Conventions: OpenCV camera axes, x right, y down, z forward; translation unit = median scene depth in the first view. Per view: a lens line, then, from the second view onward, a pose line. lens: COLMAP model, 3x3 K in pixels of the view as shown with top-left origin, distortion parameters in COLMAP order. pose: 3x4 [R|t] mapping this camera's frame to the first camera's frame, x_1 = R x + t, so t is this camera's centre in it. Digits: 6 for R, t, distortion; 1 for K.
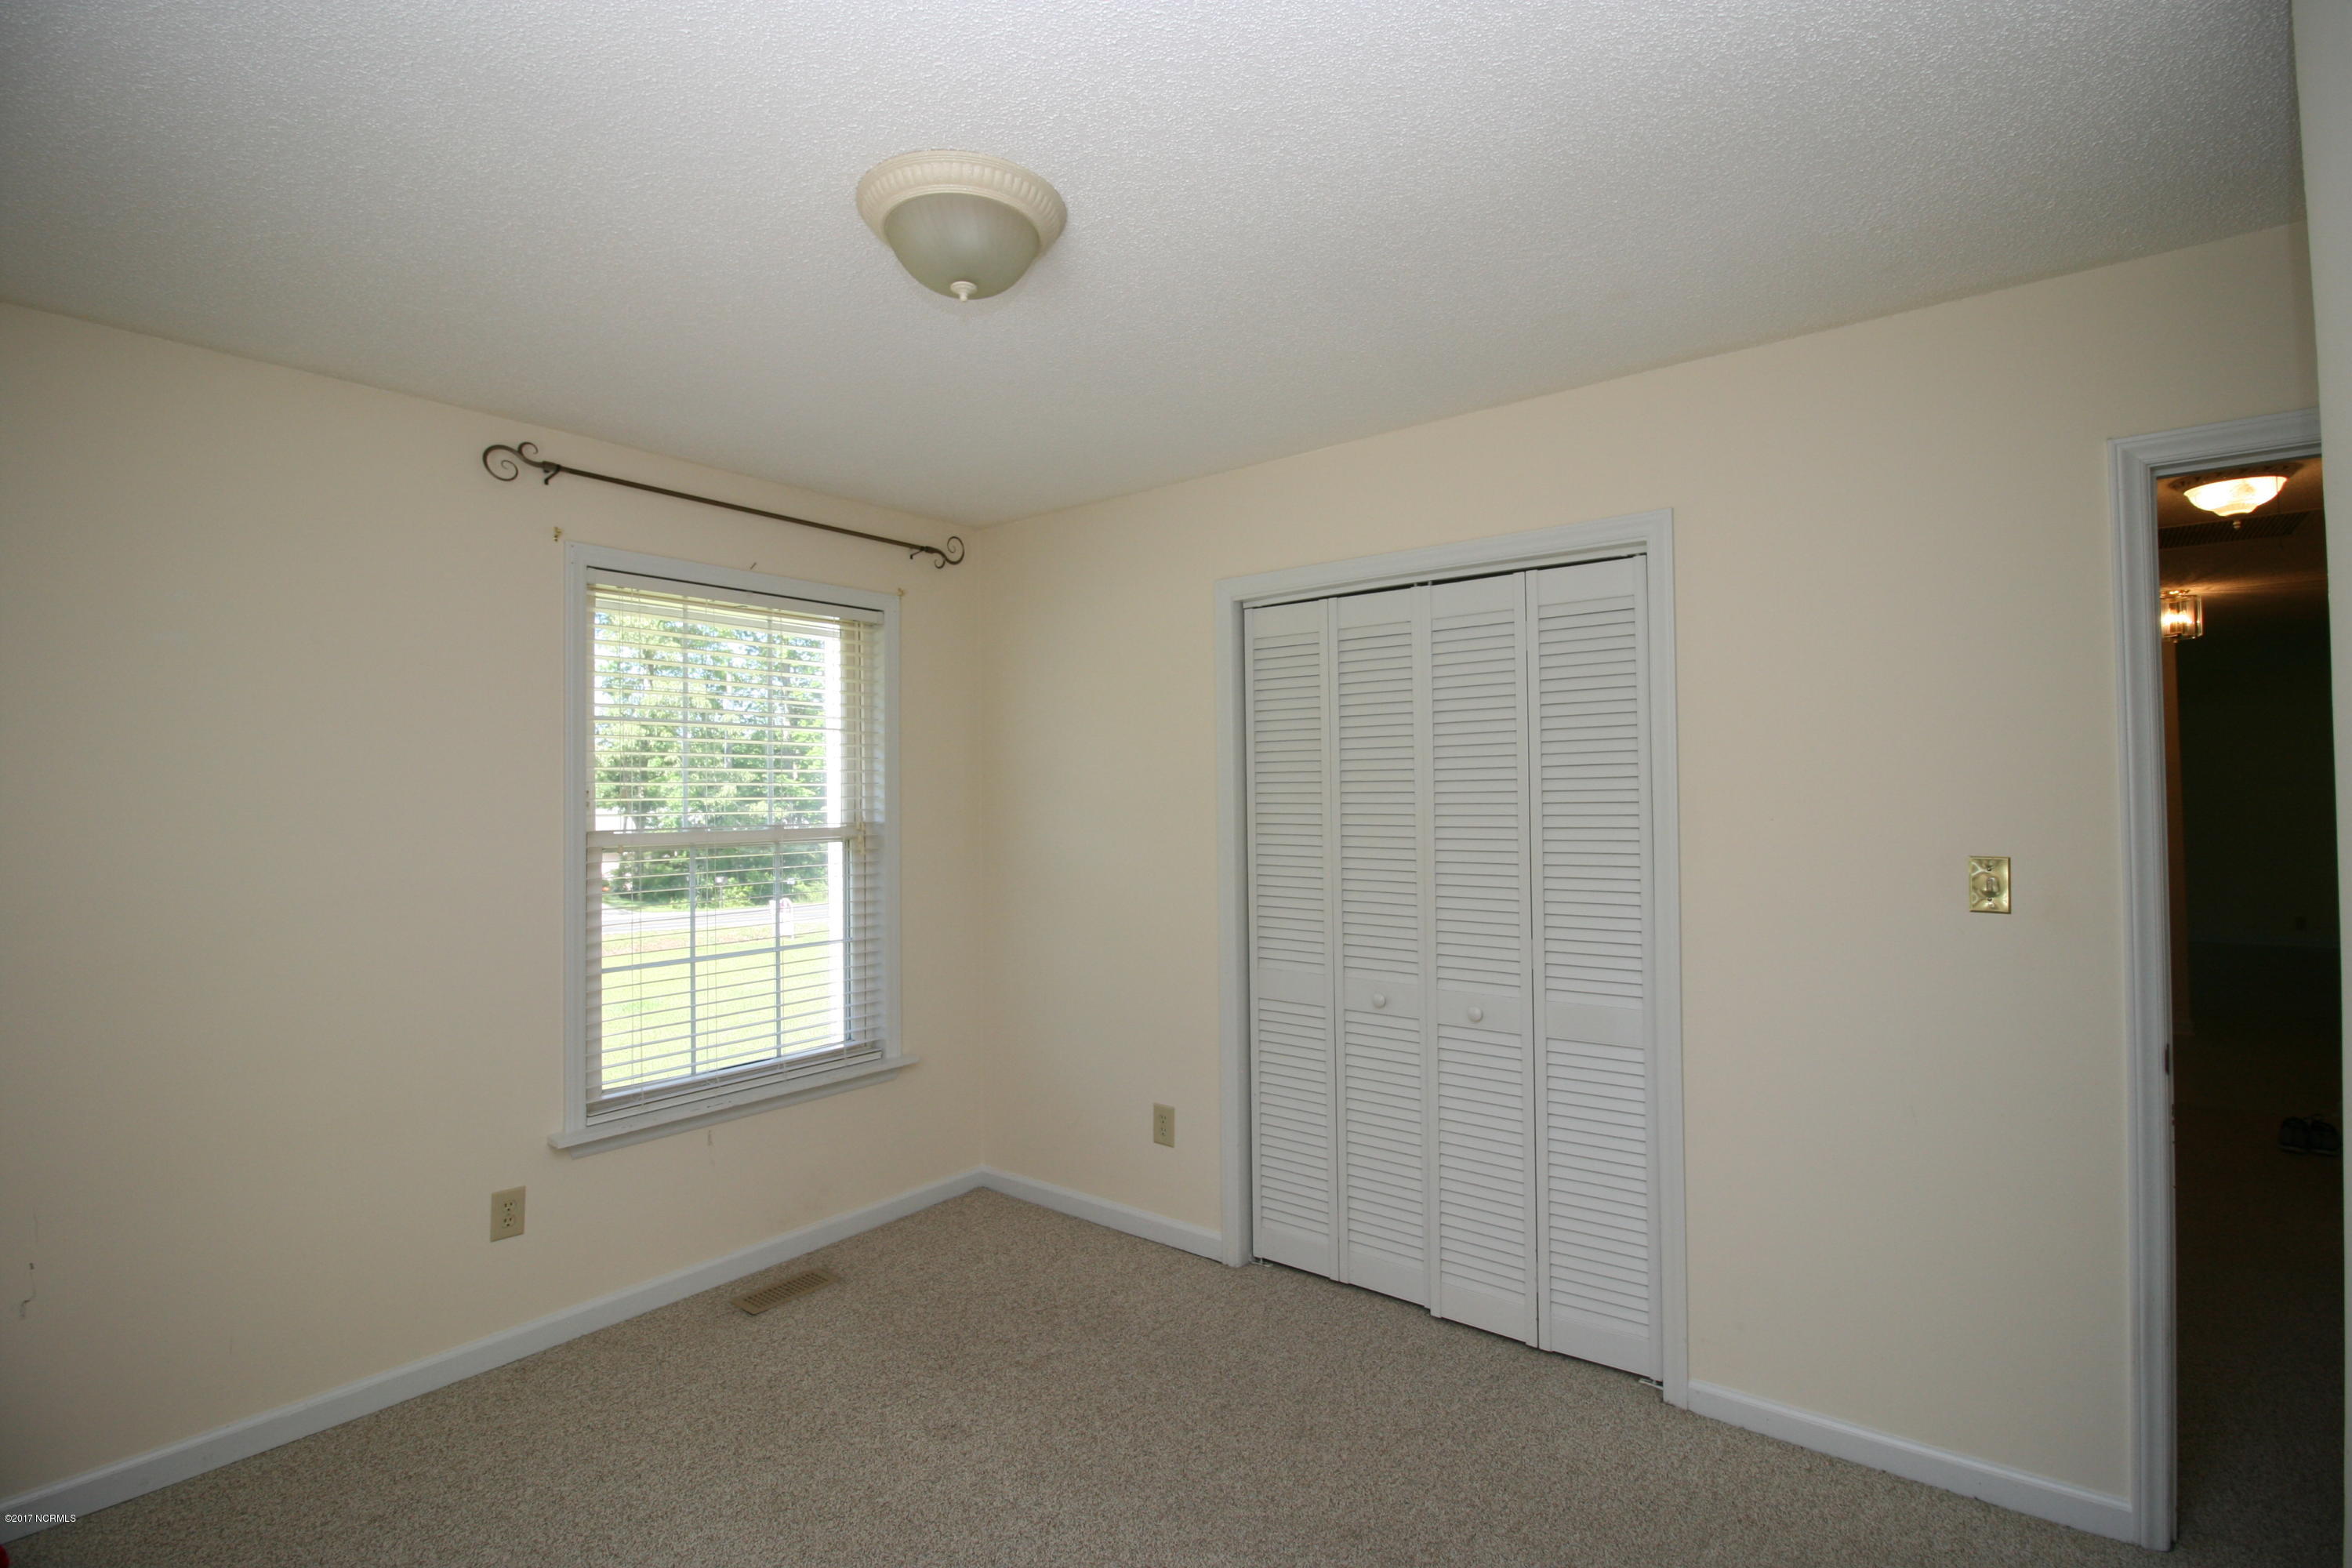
lens RADIAL K [[1110.2, 0, 1176.0], [0, 1110.2, 784.0], [0, 0, 1]] dist [-0.005057, -0.001092]
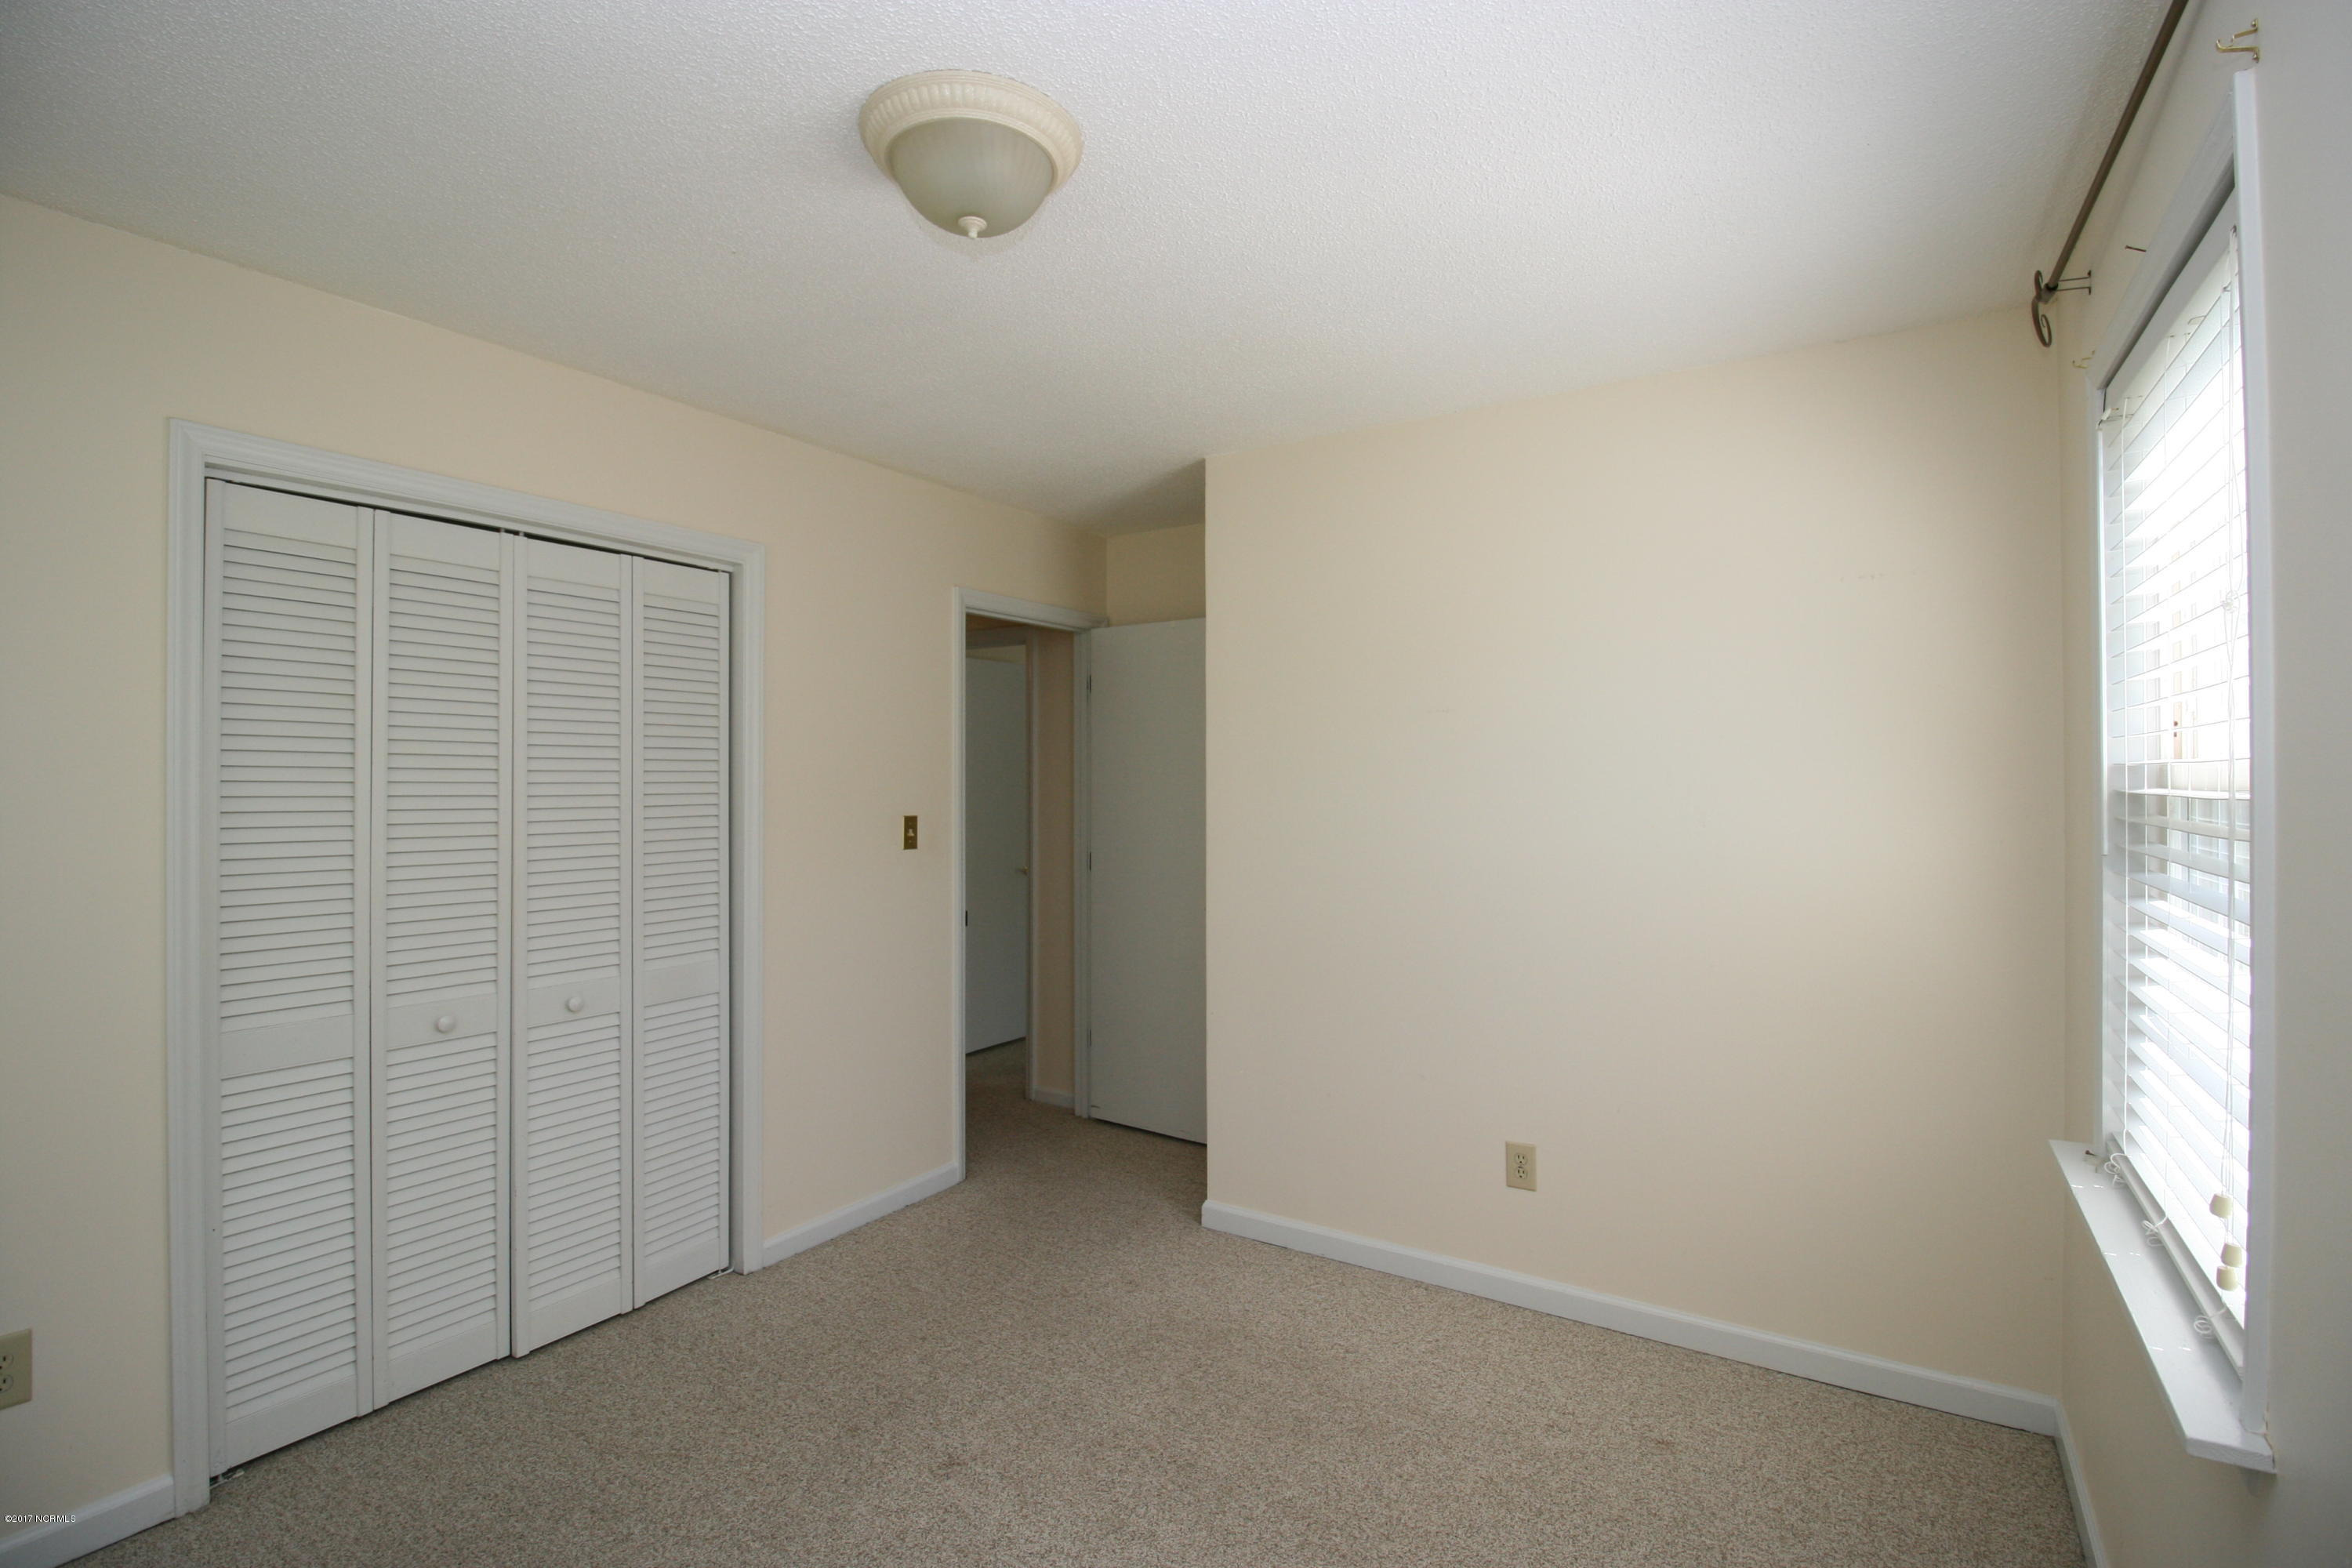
lens RADIAL K [[1110.2, 0, 1176.0], [0, 1110.2, 784.0], [0, 0, 1]] dist [-0.005057, -0.001092]
pose [[-0.108262, 0.009297, 0.994079, -0.762327], [-0.012561, 0.999864, -0.010719, 0.023566], [-0.994043, -0.013647, -0.108130, 0.617232]]
